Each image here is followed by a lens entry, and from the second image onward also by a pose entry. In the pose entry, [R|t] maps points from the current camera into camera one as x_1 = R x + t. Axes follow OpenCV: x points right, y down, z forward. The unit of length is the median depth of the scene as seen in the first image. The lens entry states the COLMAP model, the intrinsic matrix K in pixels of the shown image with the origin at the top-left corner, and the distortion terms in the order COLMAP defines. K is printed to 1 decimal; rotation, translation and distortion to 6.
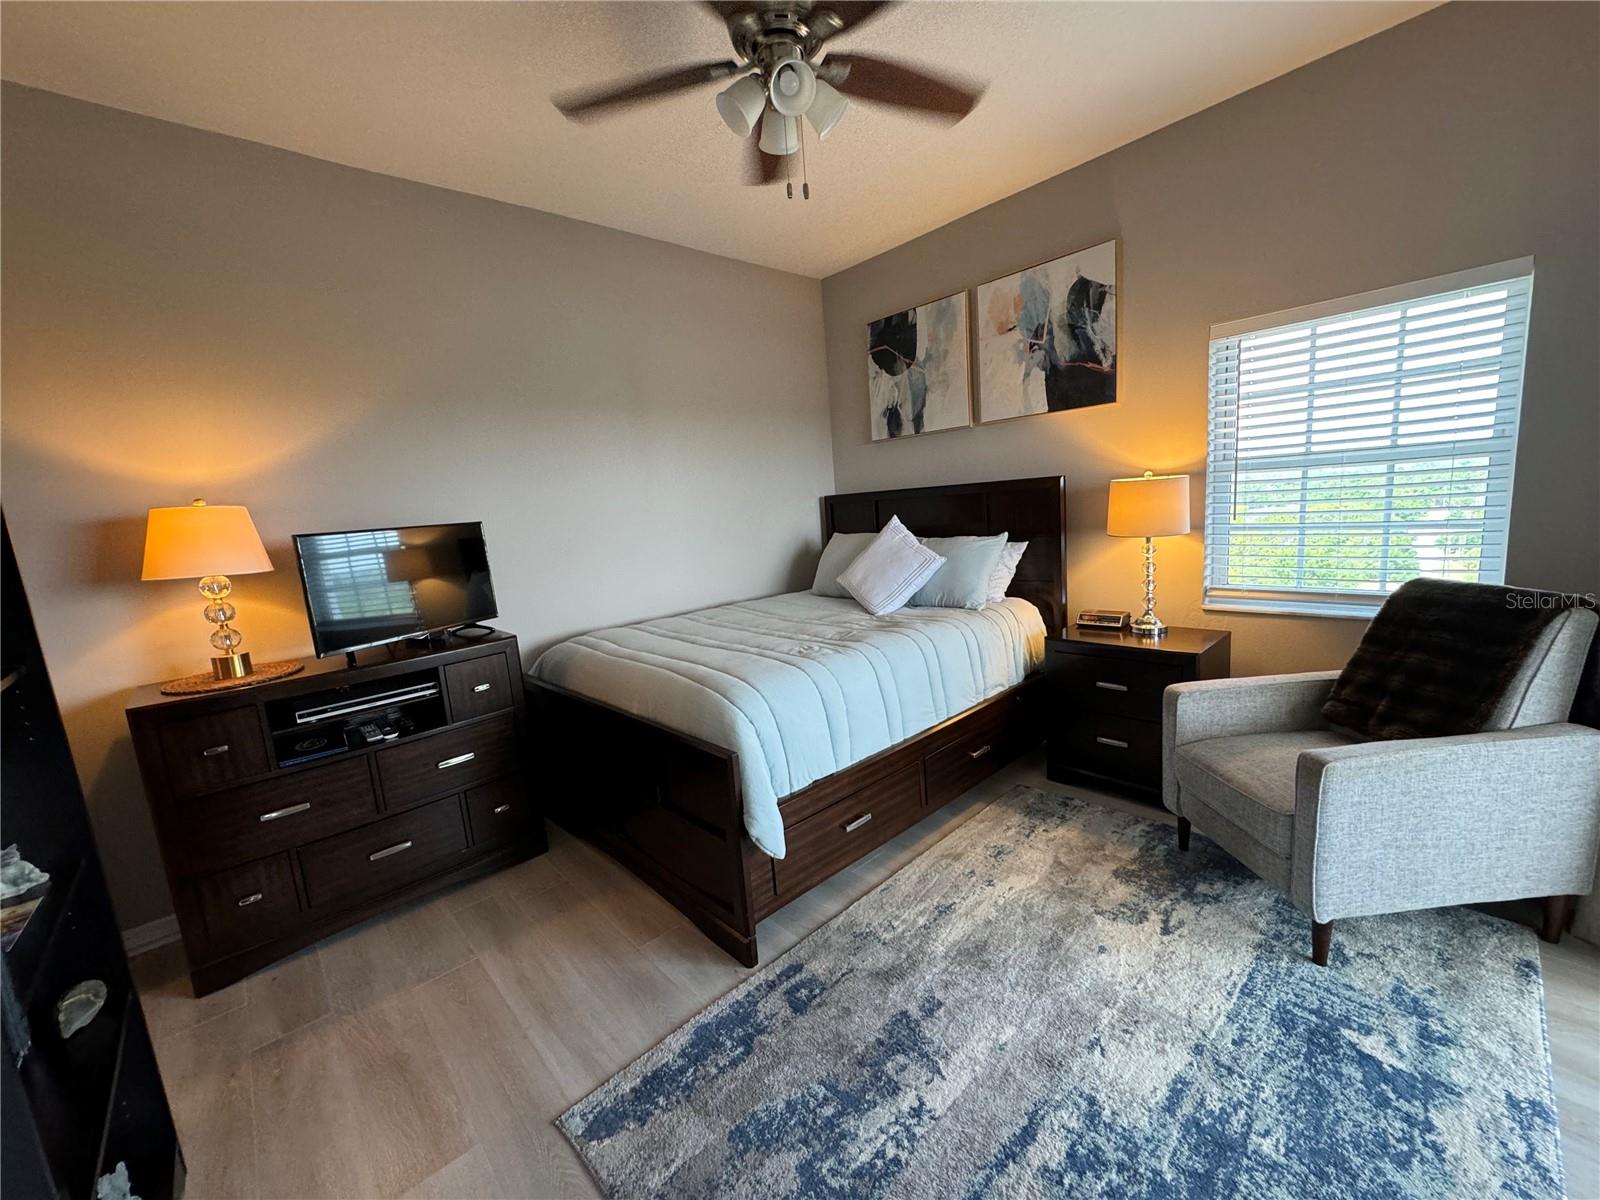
lens RADIAL K [[645.8, 0, 797.6], [0, 645.8, 605.8], [0, 0, 1]] dist [-0.004784, -0.000014]
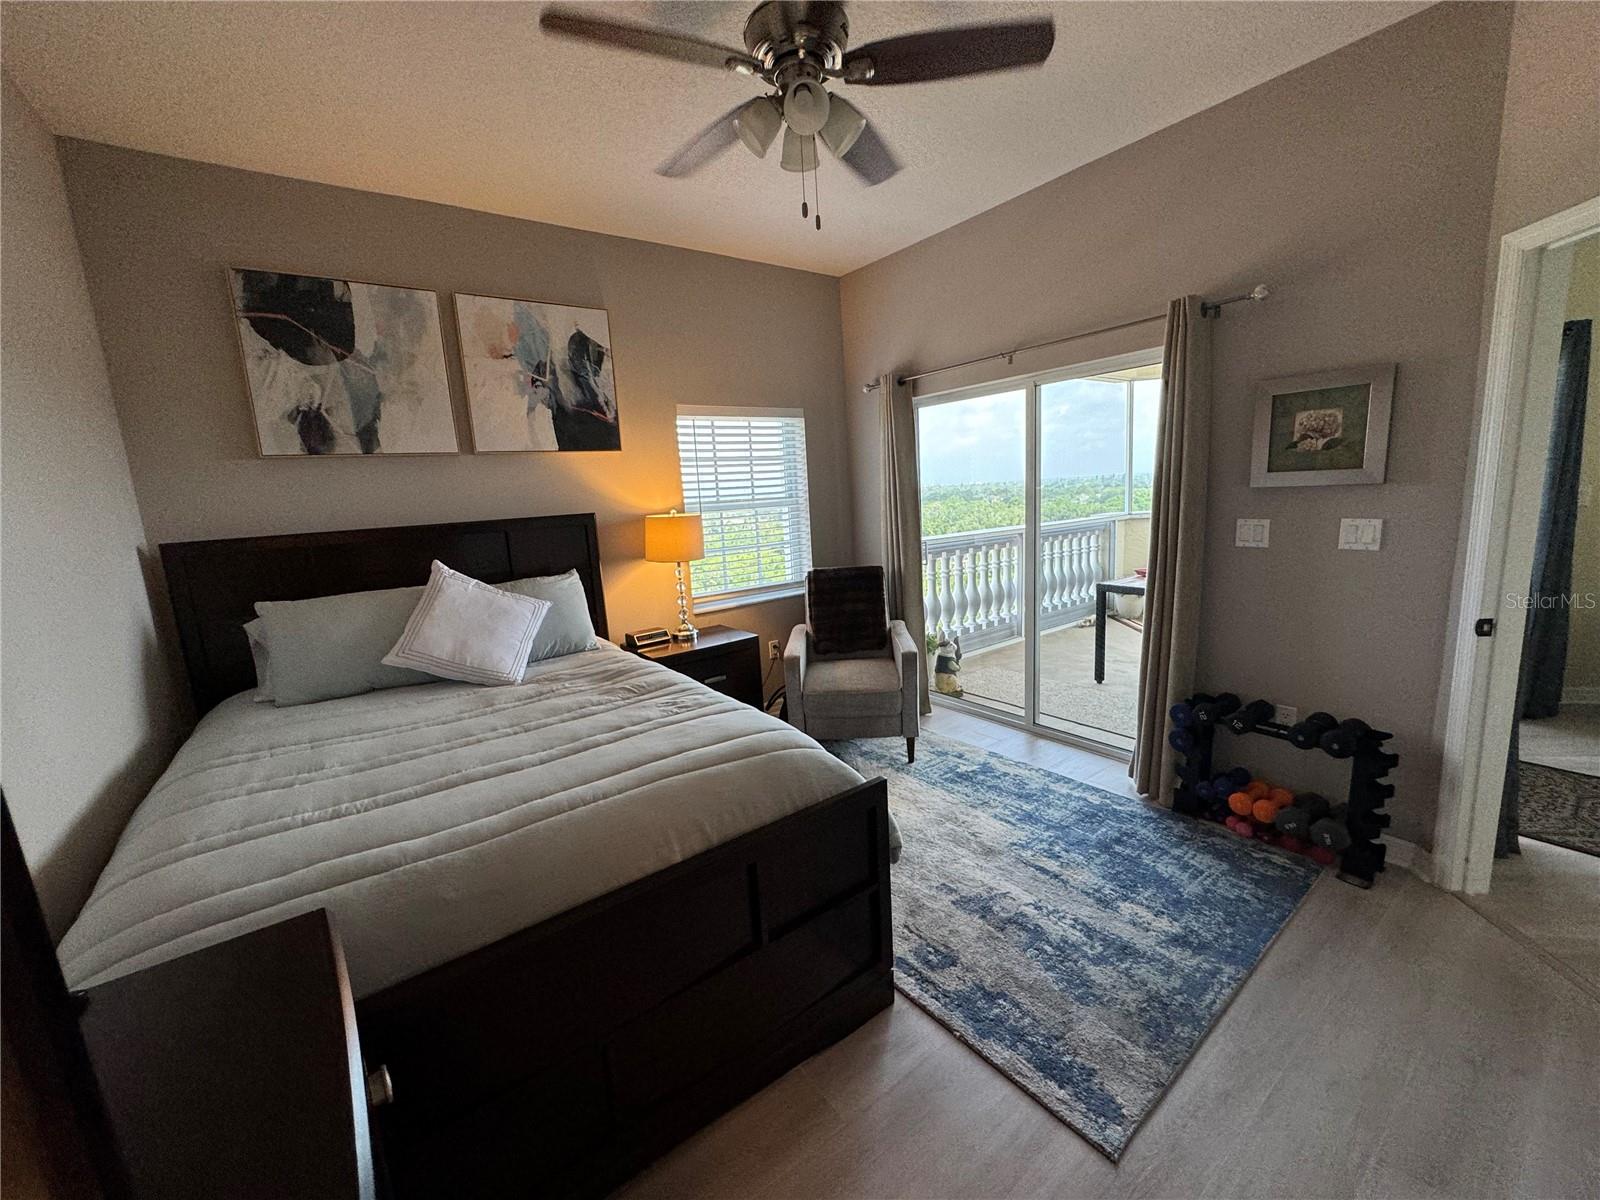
lens RADIAL K [[645.8, 0, 801.1], [0, 645.8, 604.4], [0, 0, 1]] dist [-0.004784, -0.000014]
pose [[0.100512, -0.105494, 0.989327, -0.615759], [0.207502, 0.974719, 0.082855, -0.072893], [-0.973057, 0.196960, 0.119861, 0.575808]]
